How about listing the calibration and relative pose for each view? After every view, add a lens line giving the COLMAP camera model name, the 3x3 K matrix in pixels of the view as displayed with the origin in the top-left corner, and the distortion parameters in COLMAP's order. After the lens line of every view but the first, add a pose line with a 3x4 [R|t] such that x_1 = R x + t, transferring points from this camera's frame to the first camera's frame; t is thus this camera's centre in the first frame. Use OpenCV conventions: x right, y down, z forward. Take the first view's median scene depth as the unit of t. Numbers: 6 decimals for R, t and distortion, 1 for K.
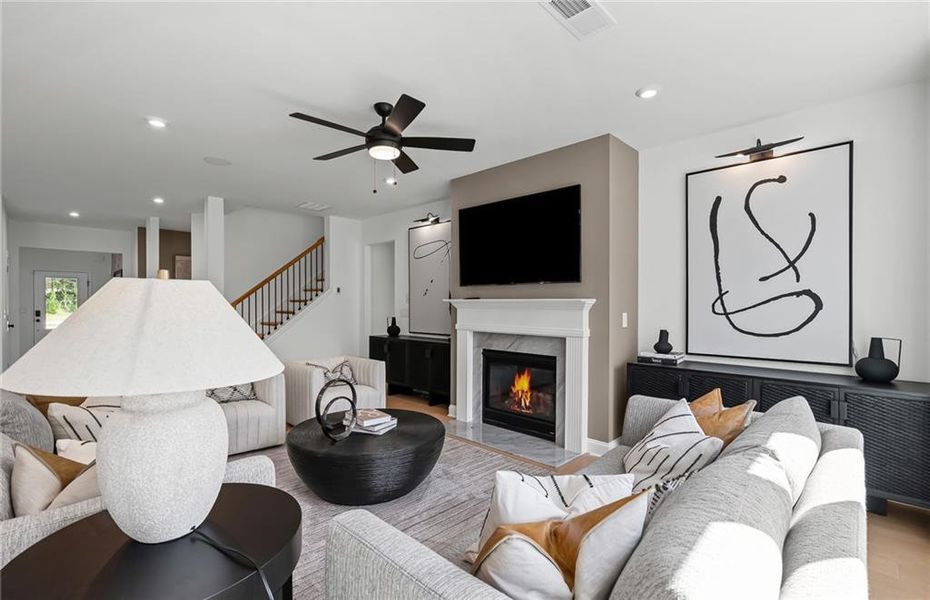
lens RADIAL K [[418.5, 0, 458.4], [0, 418.5, 305.1], [0, 0, 1]] dist [-0.004244, -0.000097]
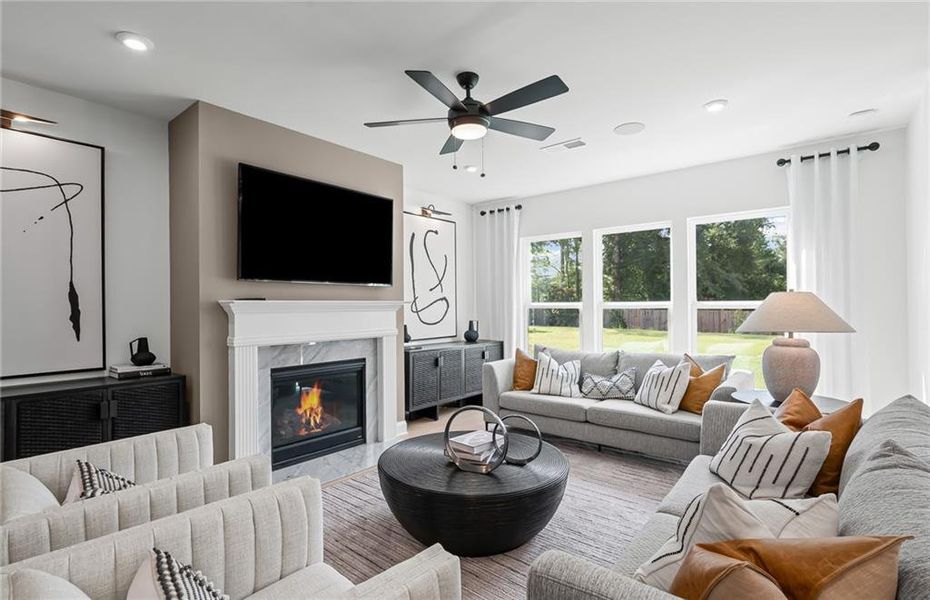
lens RADIAL K [[441.9, 0, 460.4], [0, 441.9, 300.9], [0, 0, 1]] dist [-0.003012, 0.000636]
pose [[-0.083168, 0.005746, 0.996519, -0.766950], [0.007853, 0.999956, -0.005110, -0.006513], [-0.996505, 0.007401, -0.083209, 0.772349]]
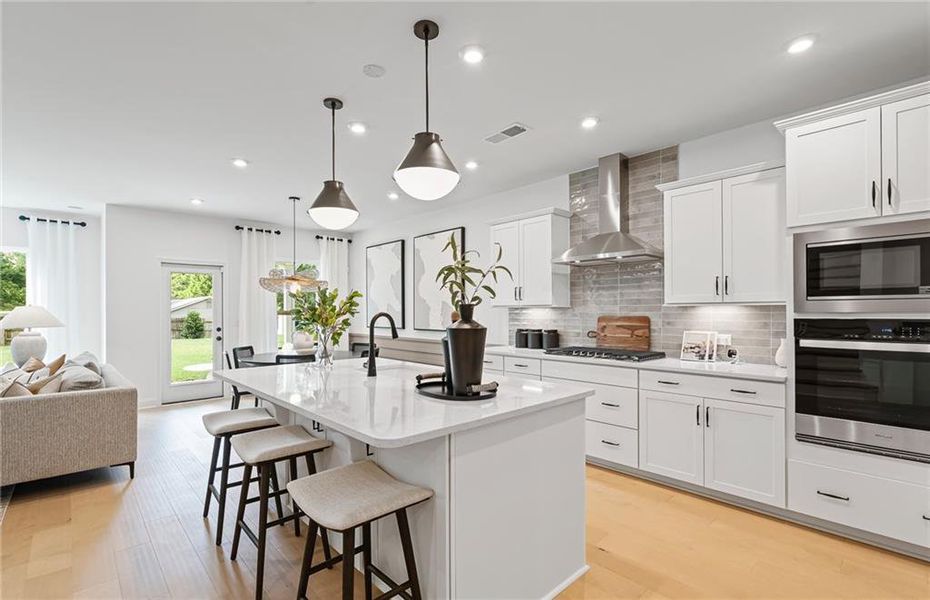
lens RADIAL K [[418.5, 0, 459.0], [0, 418.5, 312.4], [0, 0, 1]] dist [-0.004244, -0.000097]
pose [[-0.999173, 0.001118, 0.040654, -1.934936], [0.001342, 0.999984, 0.005500, -0.009366], [-0.040647, 0.005550, -0.999158, 1.824949]]
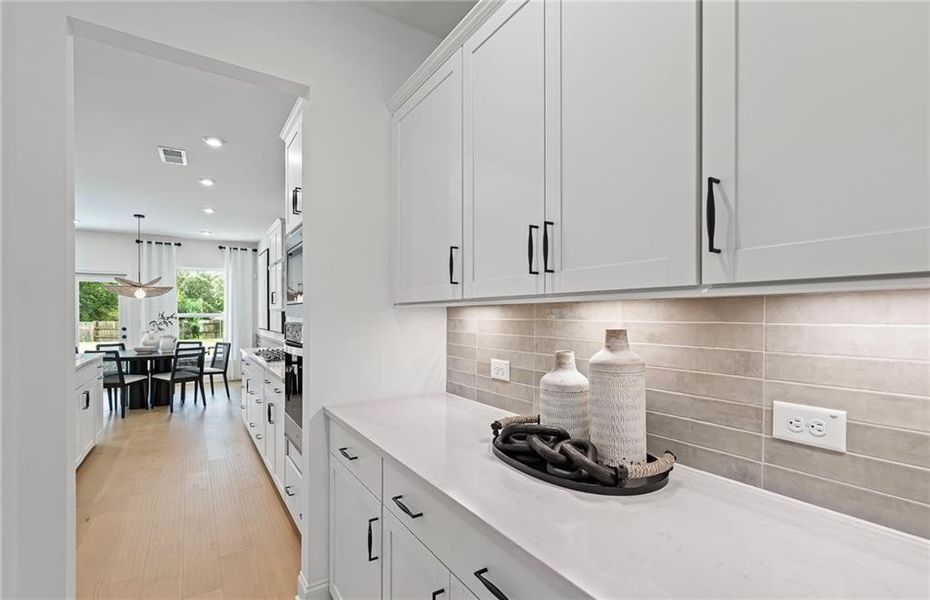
lens RADIAL K [[418.5, 0, 455.4], [0, 418.5, 317.2], [0, 0, 1]] dist [-0.004244, -0.000097]
pose [[-0.975629, -0.005306, 0.219364, -3.635035], [-0.003664, 0.999962, 0.007892, -0.009542], [-0.219398, 0.006896, -0.975611, 1.698628]]
